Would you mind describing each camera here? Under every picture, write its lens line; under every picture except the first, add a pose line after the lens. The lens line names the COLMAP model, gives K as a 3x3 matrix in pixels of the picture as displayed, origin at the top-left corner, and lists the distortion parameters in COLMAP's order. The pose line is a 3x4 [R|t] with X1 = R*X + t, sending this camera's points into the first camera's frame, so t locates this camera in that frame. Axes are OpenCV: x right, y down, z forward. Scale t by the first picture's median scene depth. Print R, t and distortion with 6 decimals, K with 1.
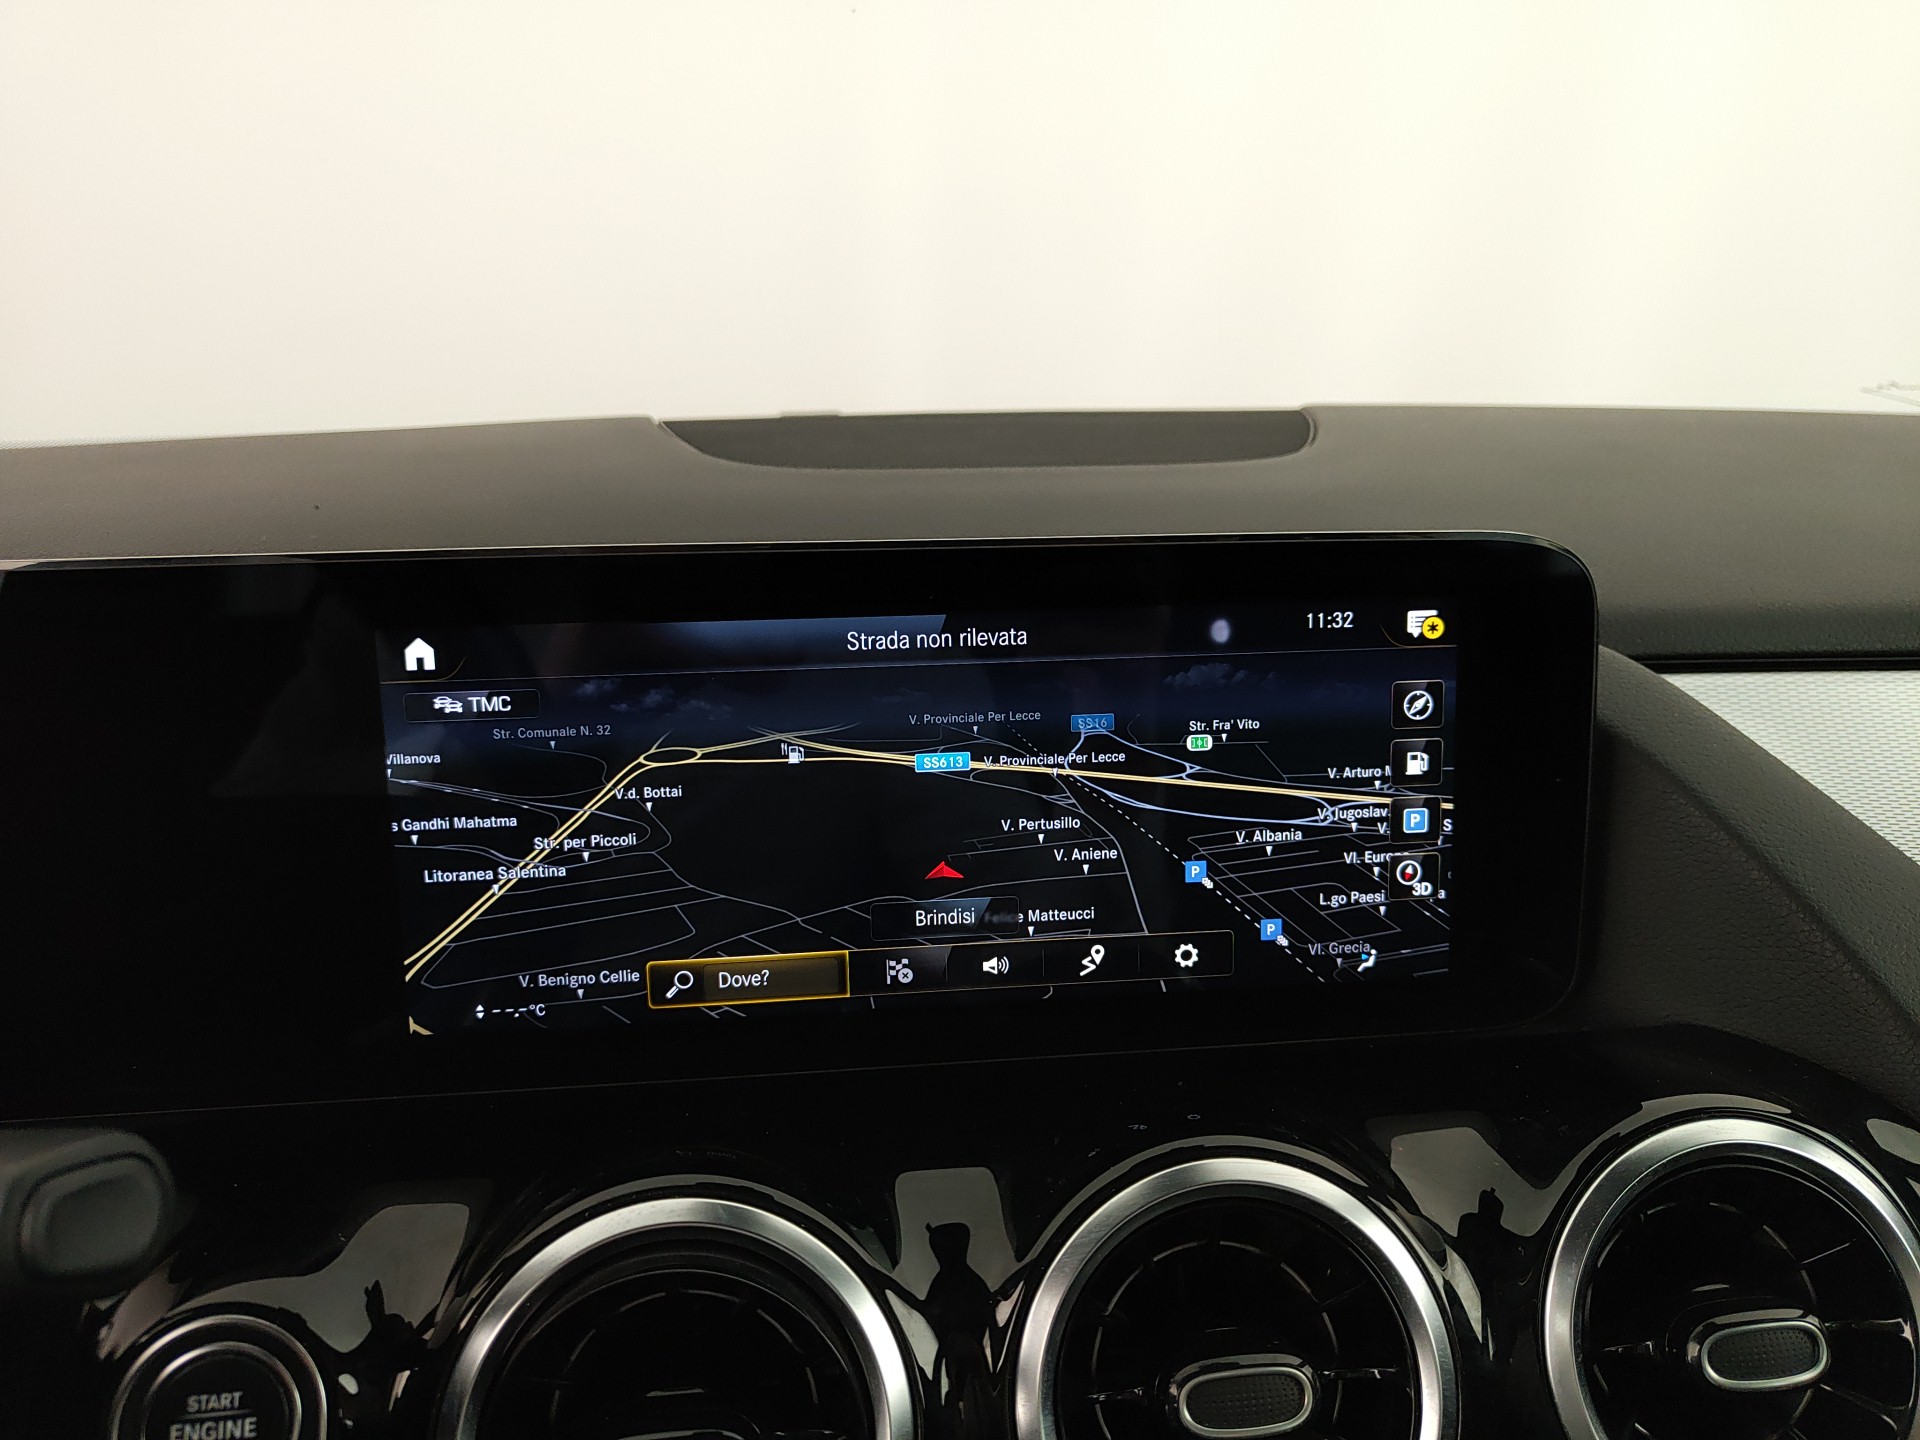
lens RADIAL K [[1344.5, 0, 946.8], [0, 1344.5, 708.9], [0, 0, 1]] dist [0.022930, -0.022925]
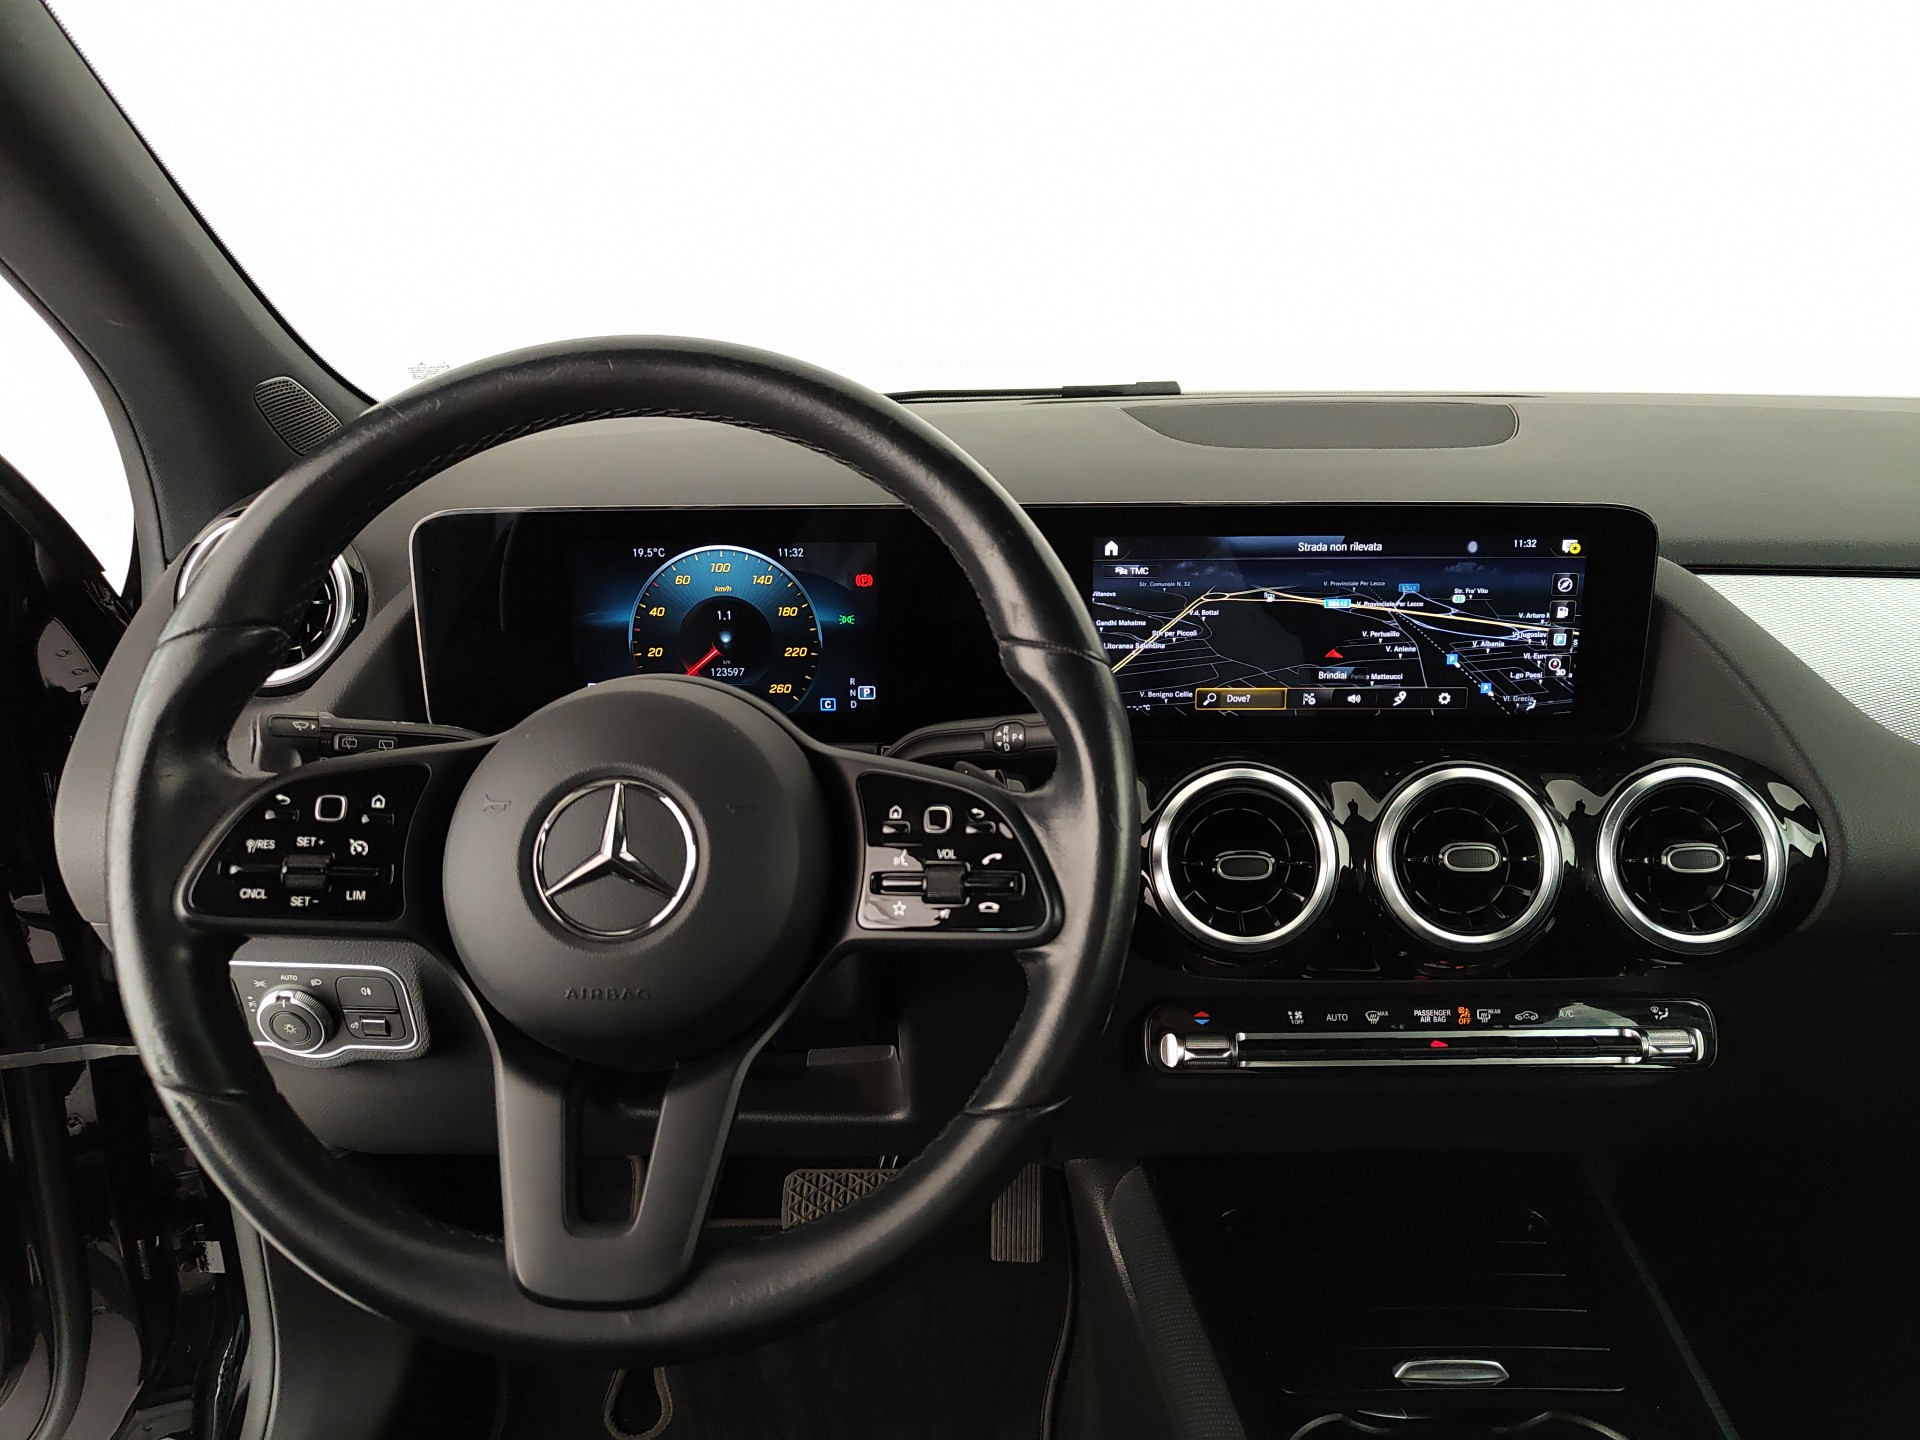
lens RADIAL K [[1353.7, 0, 952.6], [0, 1353.7, 709.6], [0, 0, 1]] dist [0.004766, -0.013884]
pose [[0.994151, 0.041226, -0.099825, -0.403996], [-0.032602, 0.995715, 0.086532, 0.041695], [0.102965, -0.082772, 0.991235, -1.280347]]
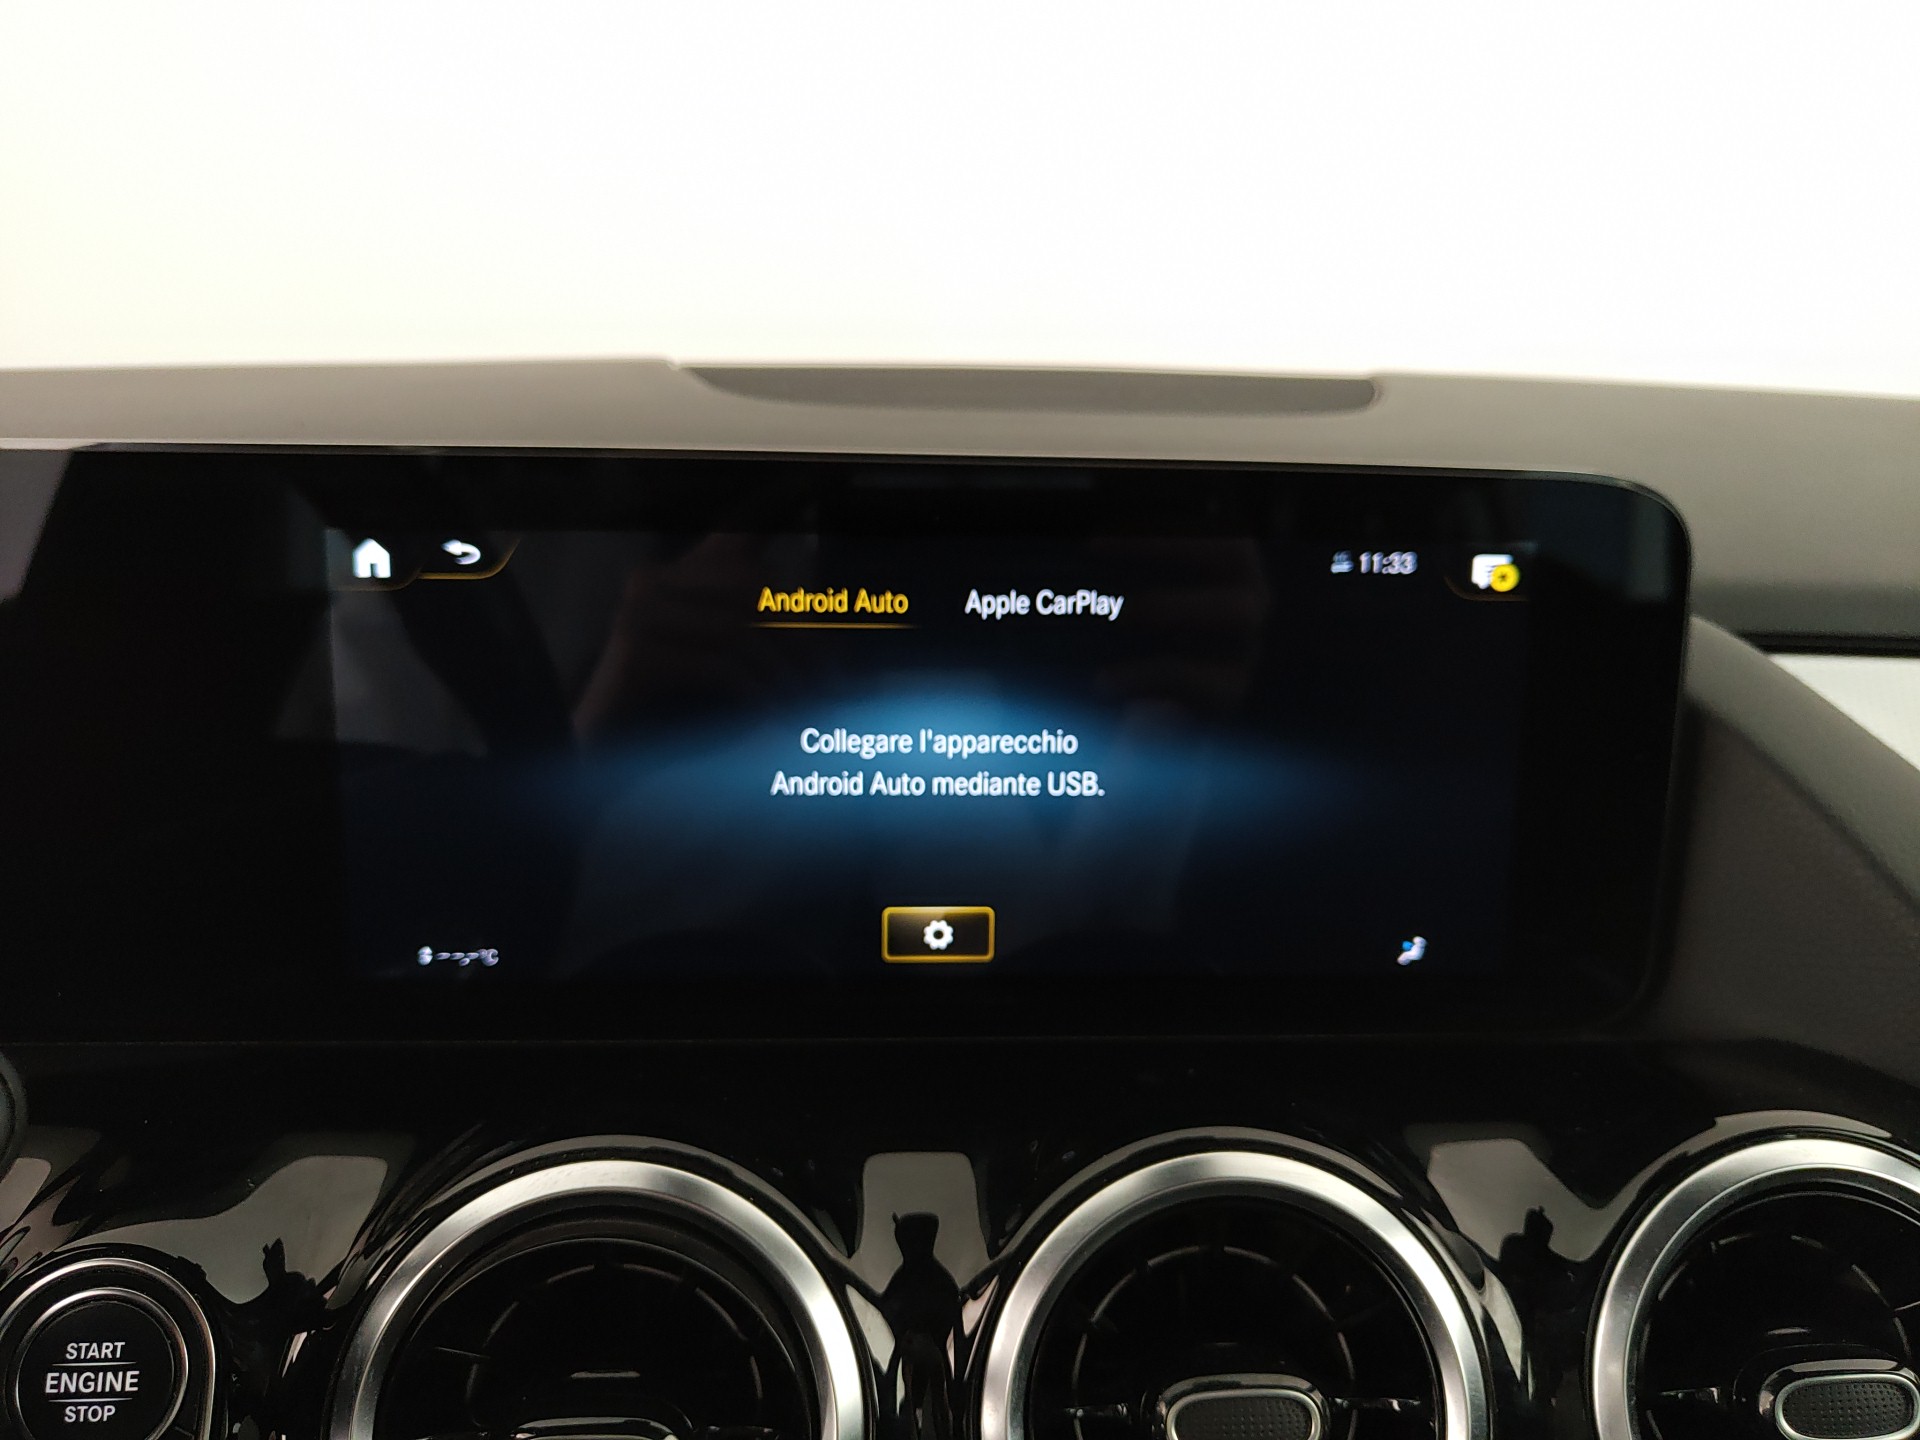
lens RADIAL K [[1353.7, 0, 936.6], [0, 1353.7, 742.8], [0, 0, 1]] dist [0.004766, -0.013884]
pose [[0.998034, 0.041092, -0.047327, 0.037187], [-0.040496, 0.999089, 0.013496, 0.053090], [0.047838, -0.011552, 0.998788, 0.095821]]
